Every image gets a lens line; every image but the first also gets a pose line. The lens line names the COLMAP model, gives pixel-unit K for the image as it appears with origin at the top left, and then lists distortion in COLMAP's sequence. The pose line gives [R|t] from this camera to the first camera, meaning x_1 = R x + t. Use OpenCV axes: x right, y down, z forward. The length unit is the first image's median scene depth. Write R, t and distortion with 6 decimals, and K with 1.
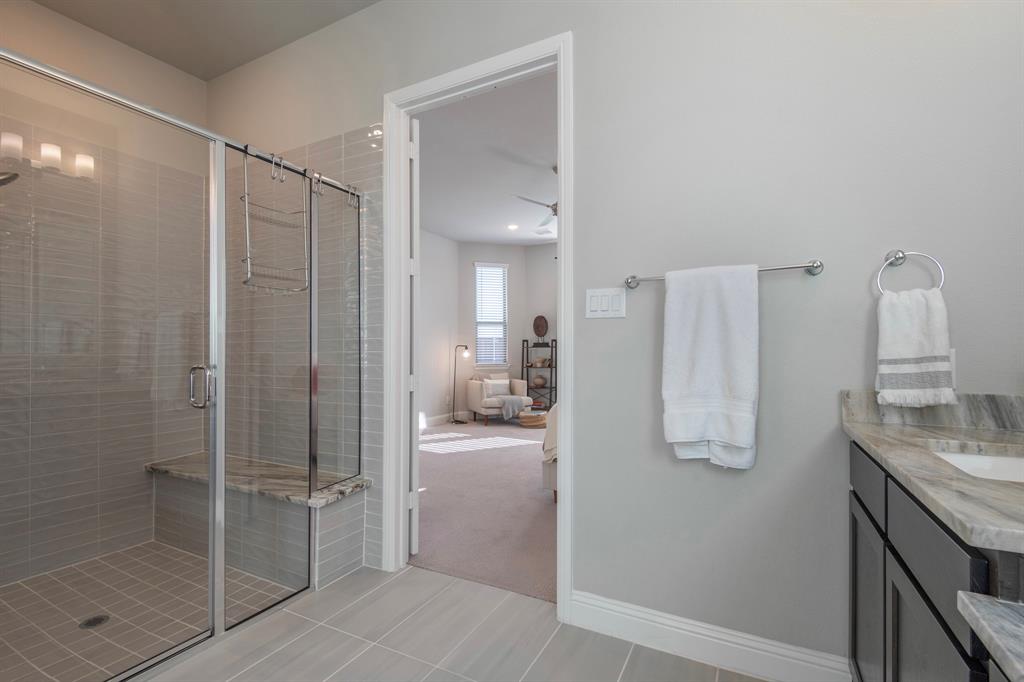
lens RADIAL K [[463.6, 0, 516.9], [0, 463.6, 348.0], [0, 0, 1]] dist [0.014777, -0.010330]
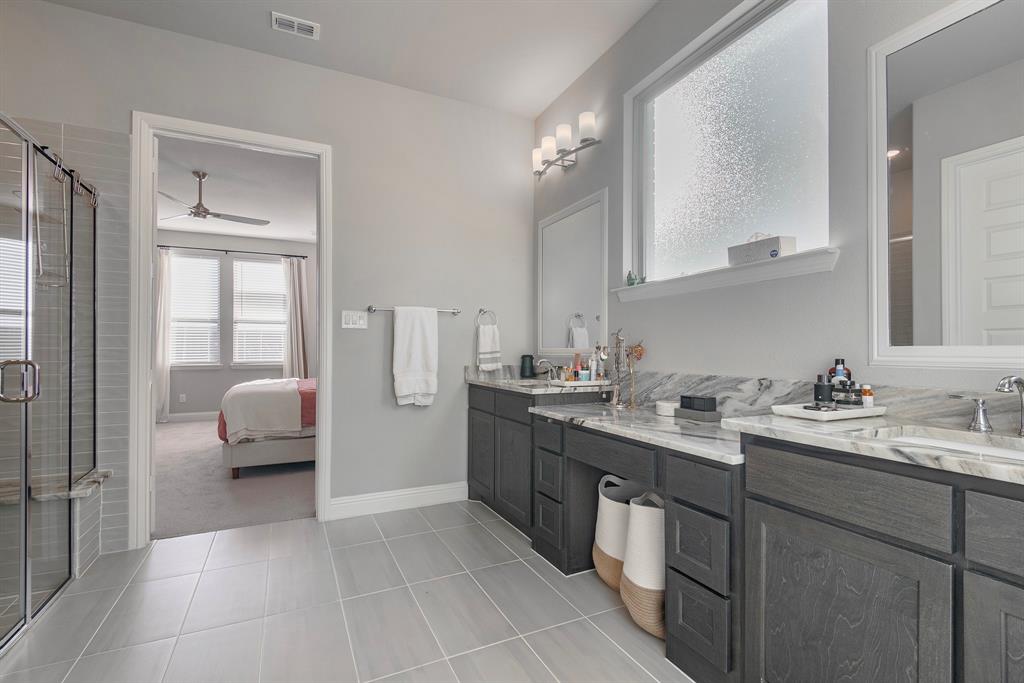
lens RADIAL K [[463.6, 0, 522.6], [0, 463.6, 348.4], [0, 0, 1]] dist [0.014777, -0.010330]
pose [[0.588063, 0.003803, 0.808806, -0.210603], [-0.008457, 0.999963, 0.001447, -0.000430], [-0.808771, -0.007691, 0.588073, -0.124161]]
